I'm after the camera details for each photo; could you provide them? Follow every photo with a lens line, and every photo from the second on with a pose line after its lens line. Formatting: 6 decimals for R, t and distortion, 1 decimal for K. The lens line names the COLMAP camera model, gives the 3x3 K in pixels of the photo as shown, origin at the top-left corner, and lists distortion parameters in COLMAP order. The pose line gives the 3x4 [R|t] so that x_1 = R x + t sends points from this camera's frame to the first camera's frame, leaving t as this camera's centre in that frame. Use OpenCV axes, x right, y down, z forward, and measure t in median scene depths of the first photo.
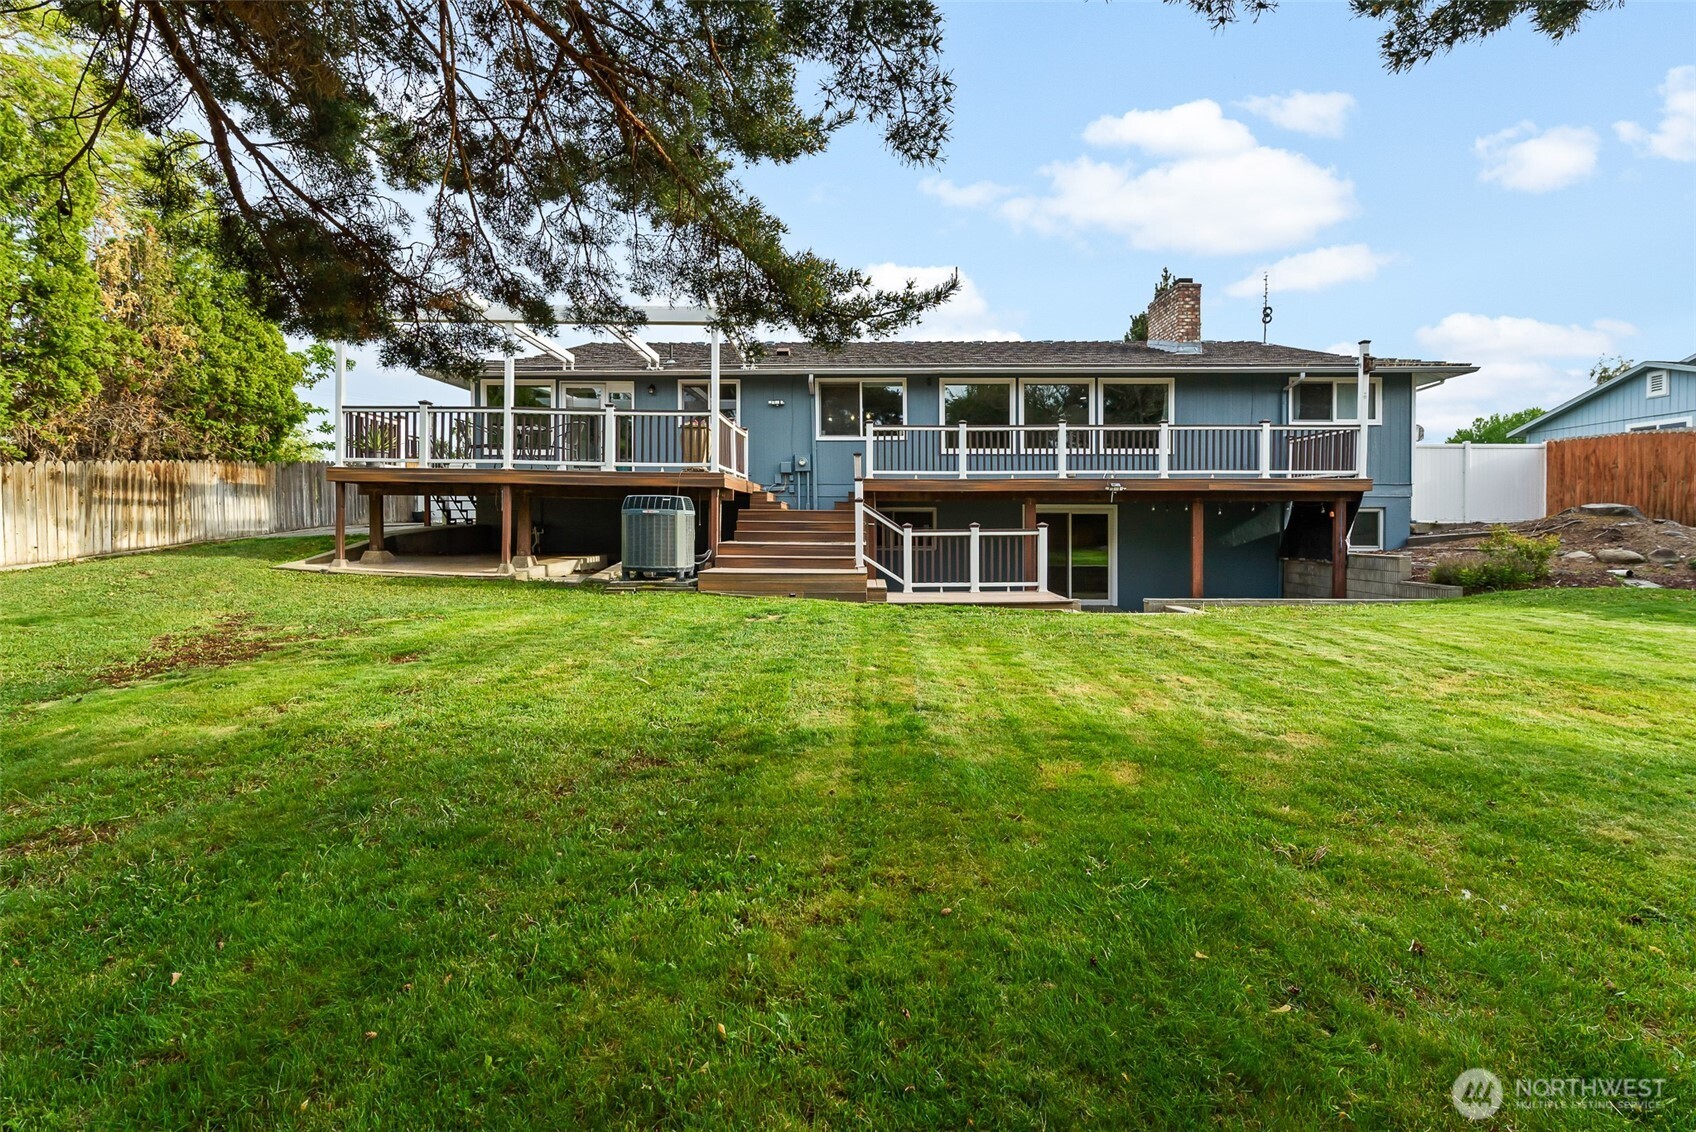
lens RADIAL K [[732.4, 0, 855.0], [0, 732.4, 565.0], [0, 0, 1]] dist [0.011194, 0.000039]
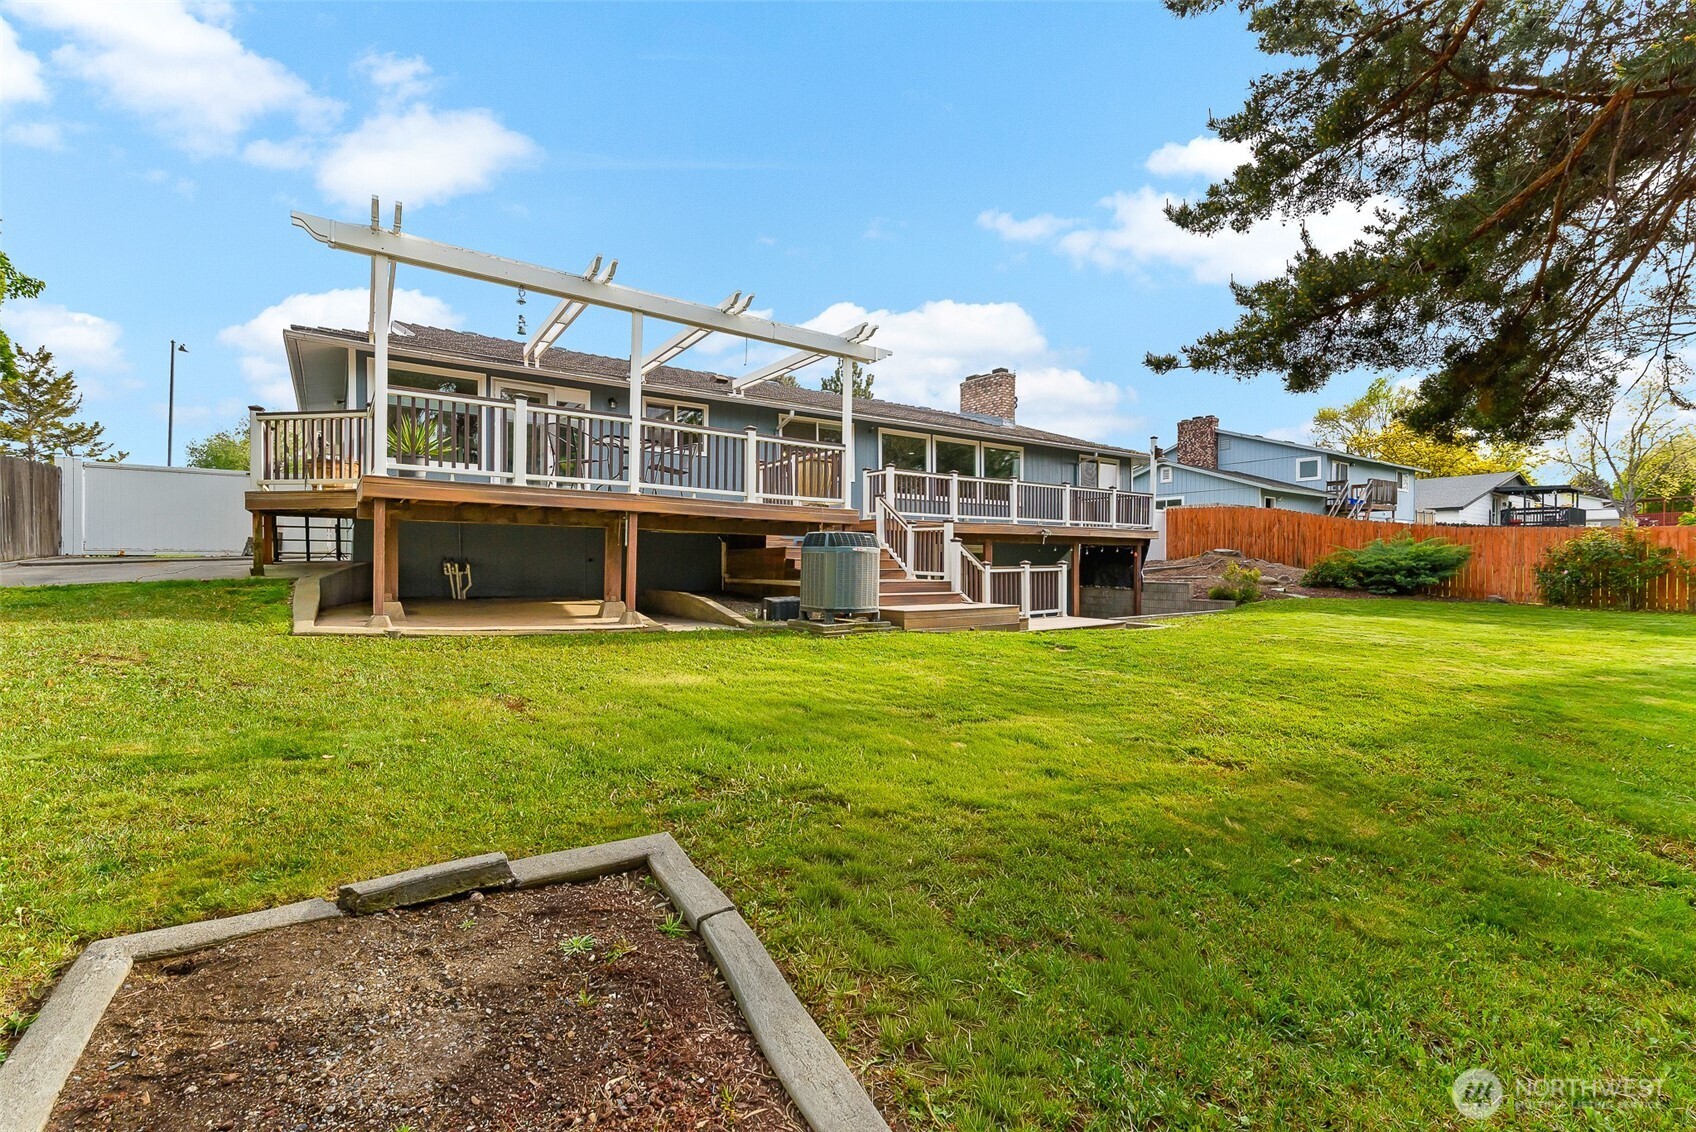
lens RADIAL K [[732.4, 0, 855.0], [0, 732.4, 565.0], [0, 0, 1]] dist [0.011194, 0.000039]
pose [[0.807420, -0.003068, 0.589968, -0.607410], [0.029557, 0.998941, -0.035256, -0.013305], [-0.589236, 0.045904, 0.806656, 0.167325]]
